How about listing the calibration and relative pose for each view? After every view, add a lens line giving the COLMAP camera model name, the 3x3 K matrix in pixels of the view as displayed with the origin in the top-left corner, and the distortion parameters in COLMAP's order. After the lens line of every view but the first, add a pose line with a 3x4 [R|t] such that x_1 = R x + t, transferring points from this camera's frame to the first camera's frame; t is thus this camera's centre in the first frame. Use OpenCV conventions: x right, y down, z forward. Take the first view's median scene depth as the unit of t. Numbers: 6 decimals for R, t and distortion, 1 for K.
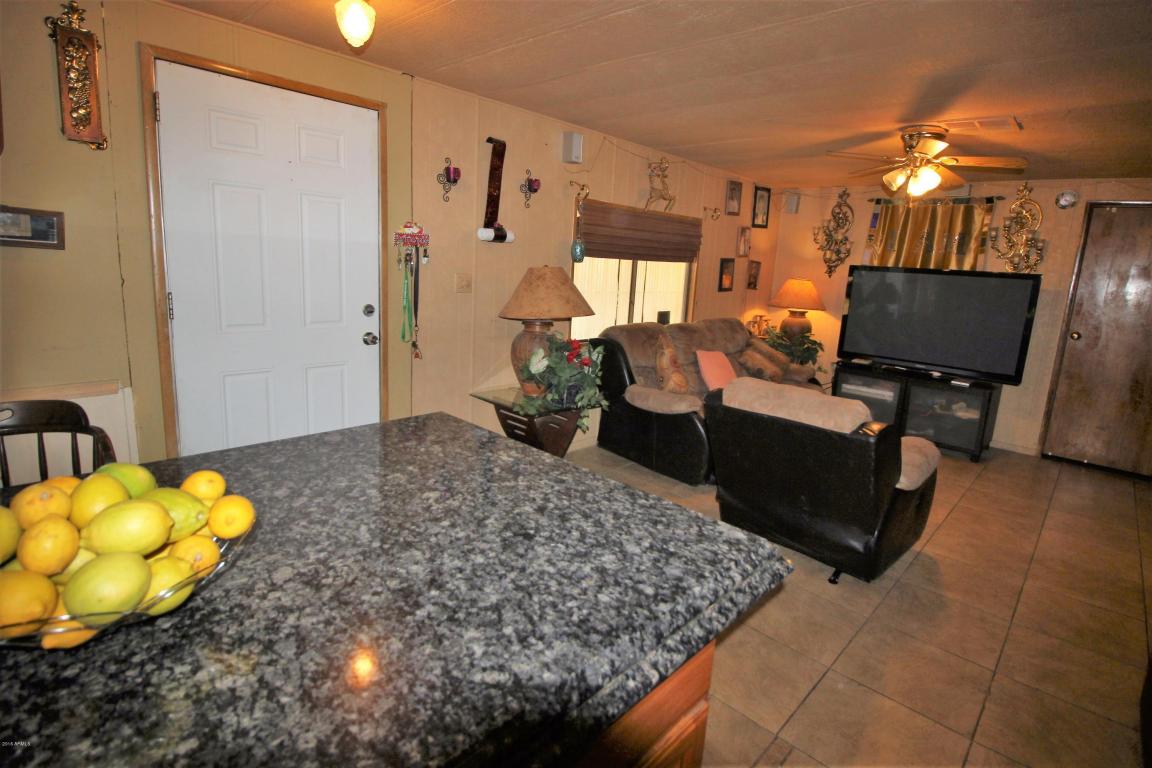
lens RADIAL K [[573.0, 0, 581.7], [0, 573.0, 370.3], [0, 0, 1]] dist [0.000990, -0.015828]
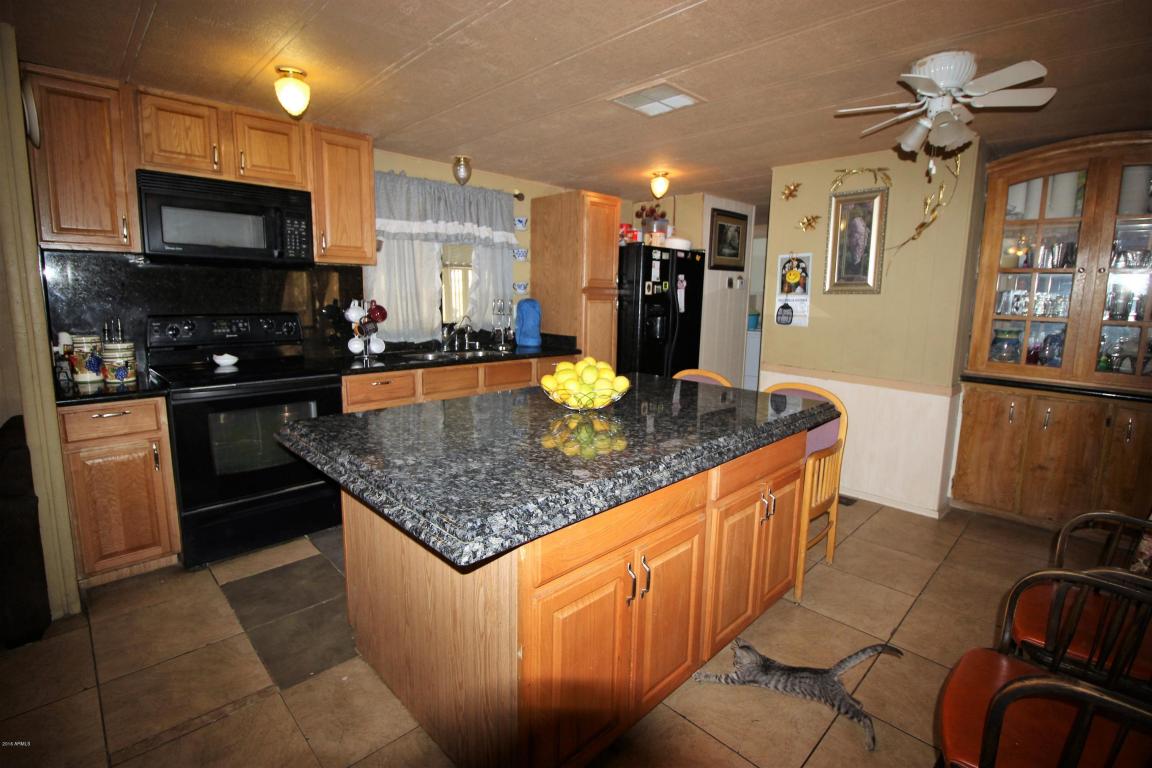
lens RADIAL K [[531.1, 0, 582.6], [0, 531.1, 370.6], [0, 0, 1]] dist [-0.000626, -0.013405]
pose [[-0.996447, -0.081927, 0.019520, -0.548396], [-0.070918, 0.941235, 0.330222, -0.421258], [-0.045427, 0.327664, -0.943701, 2.227534]]
